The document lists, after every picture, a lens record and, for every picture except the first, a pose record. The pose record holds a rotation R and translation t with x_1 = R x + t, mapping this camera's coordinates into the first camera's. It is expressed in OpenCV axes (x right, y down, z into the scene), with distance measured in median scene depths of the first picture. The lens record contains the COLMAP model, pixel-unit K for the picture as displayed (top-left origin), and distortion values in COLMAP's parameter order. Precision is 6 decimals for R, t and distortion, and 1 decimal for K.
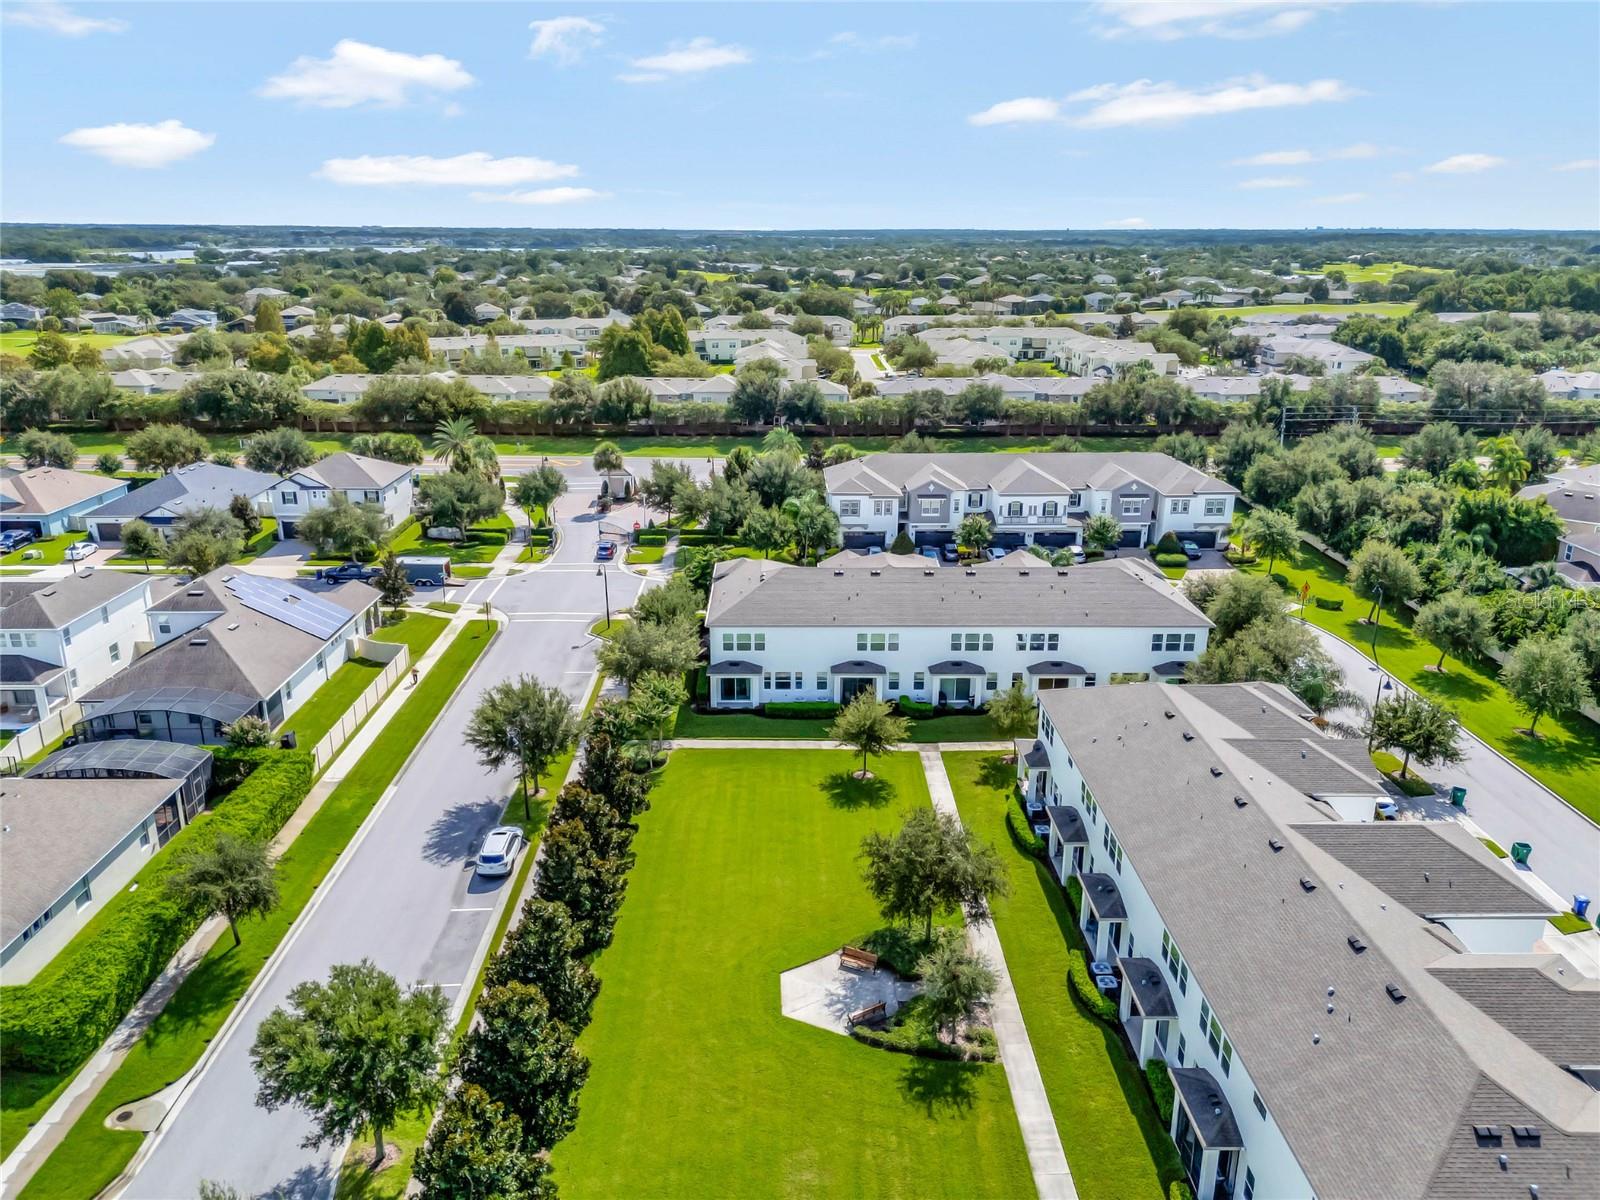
lens RADIAL K [[1168.0, 0, 796.8], [0, 1168.0, 606.8], [0, 0, 1]] dist [0.076749, -0.079064]
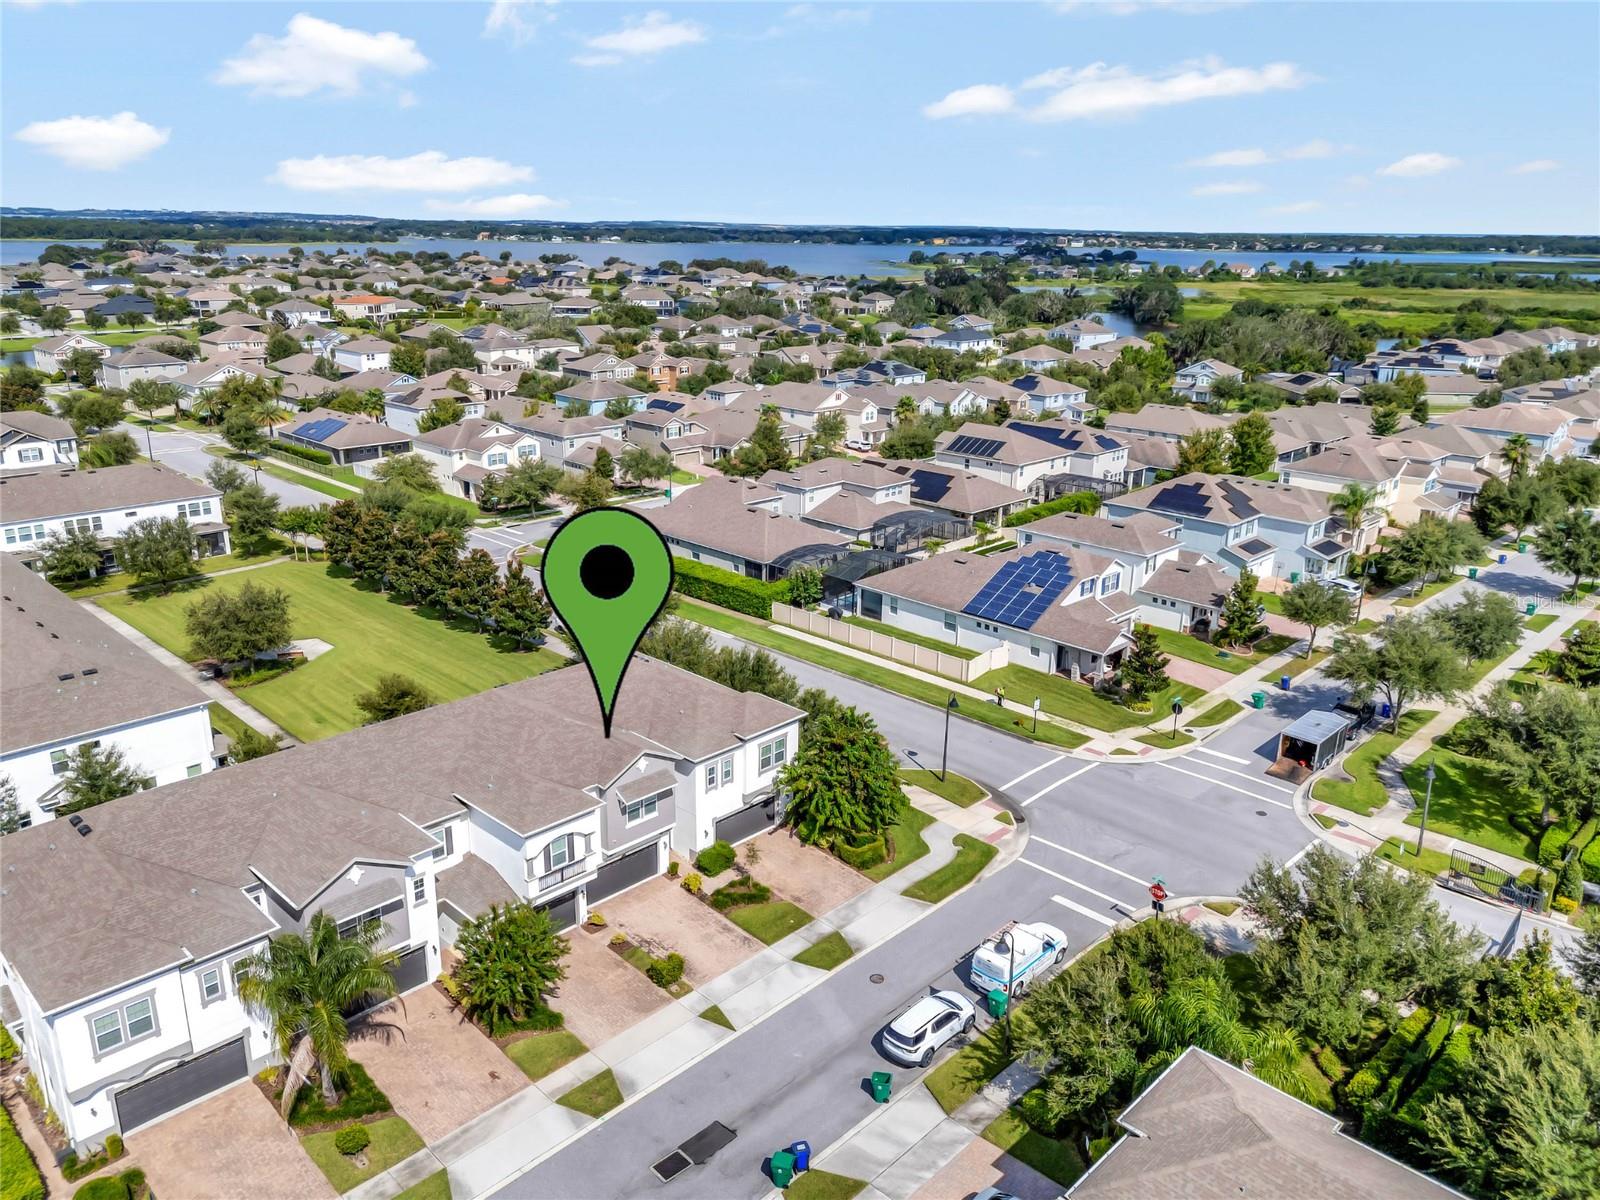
lens RADIAL K [[1168.0, 0, 796.8], [0, 1168.0, 606.8], [0, 0, 1]] dist [0.076749, -0.079064]
pose [[-0.713273, 0.205444, -0.670101, 0.292174], [-0.225252, 0.838163, 0.496734, -0.332853], [0.663704, 0.505248, -0.551562, 1.068566]]
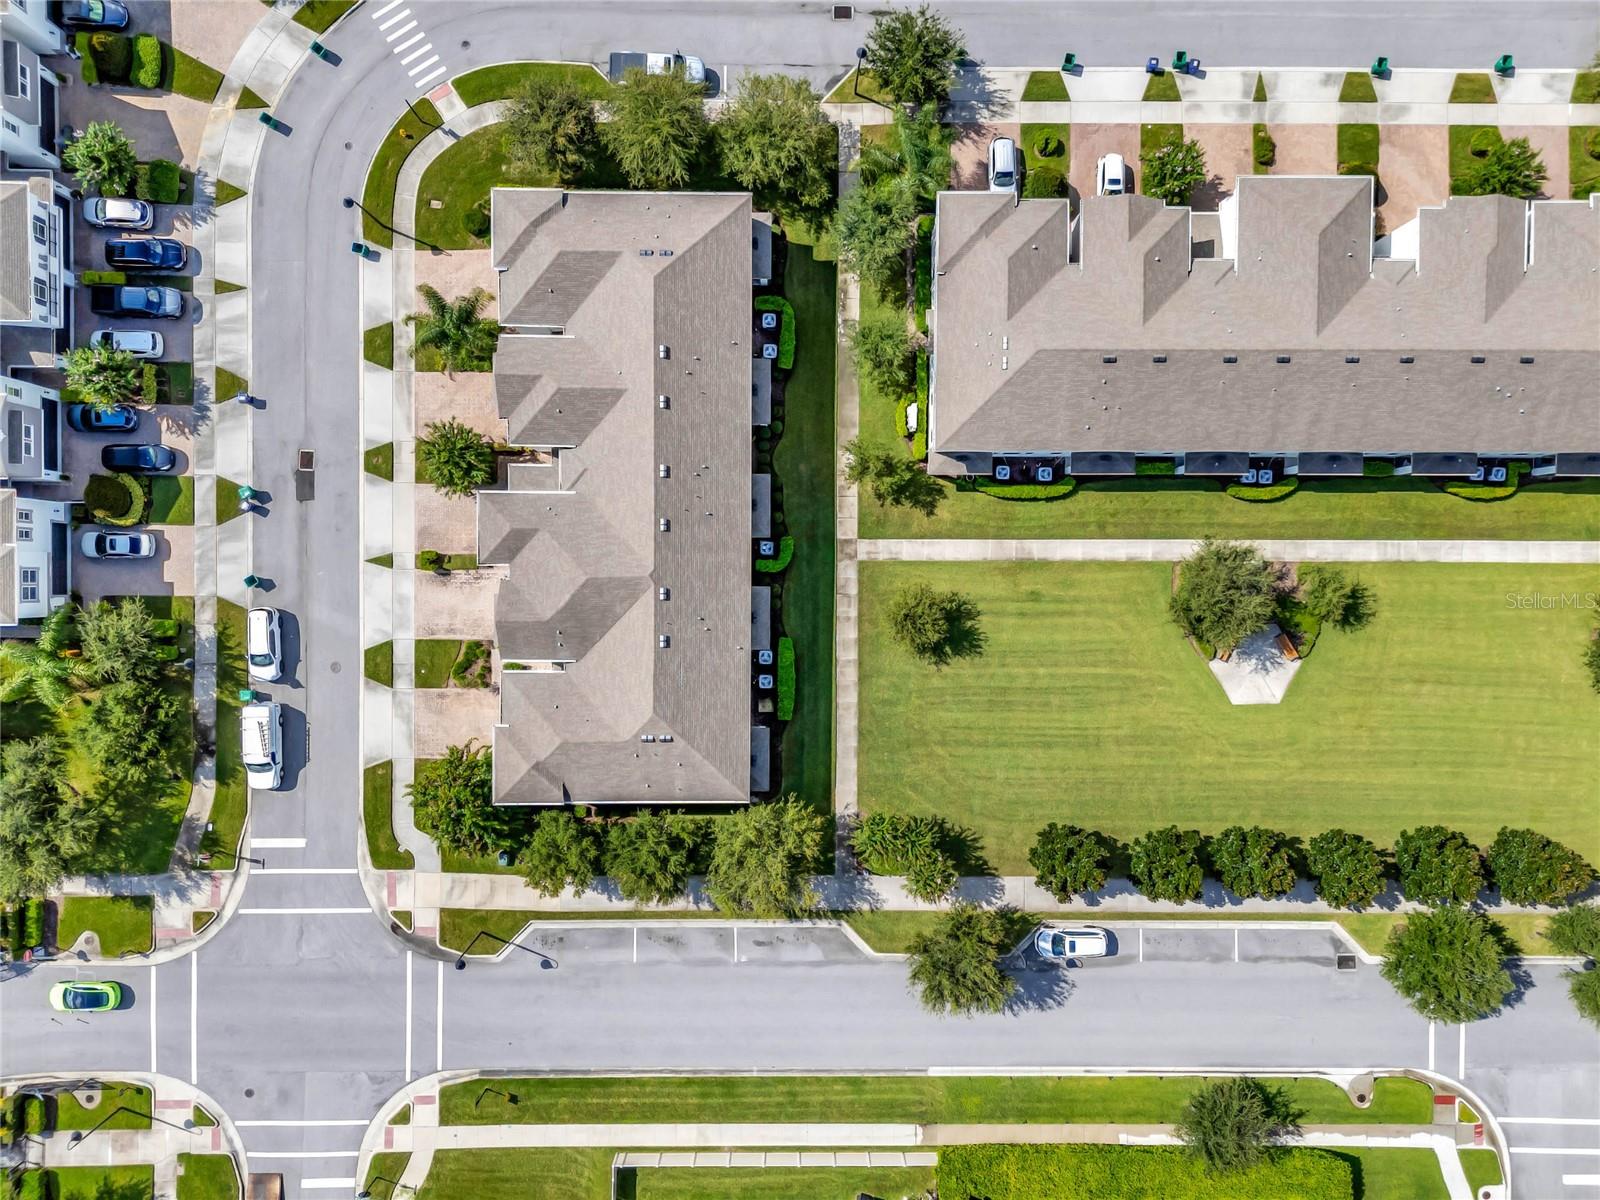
lens RADIAL K [[1168.0, 0, 796.8], [0, 1168.0, 606.8], [0, 0, 1]] dist [0.076749, -0.079064]
pose [[0.017527, -0.999646, -0.020026, 0.055009], [0.296986, -0.013920, 0.954781, -0.535935], [-0.954721, -0.022682, 0.296636, 0.493560]]
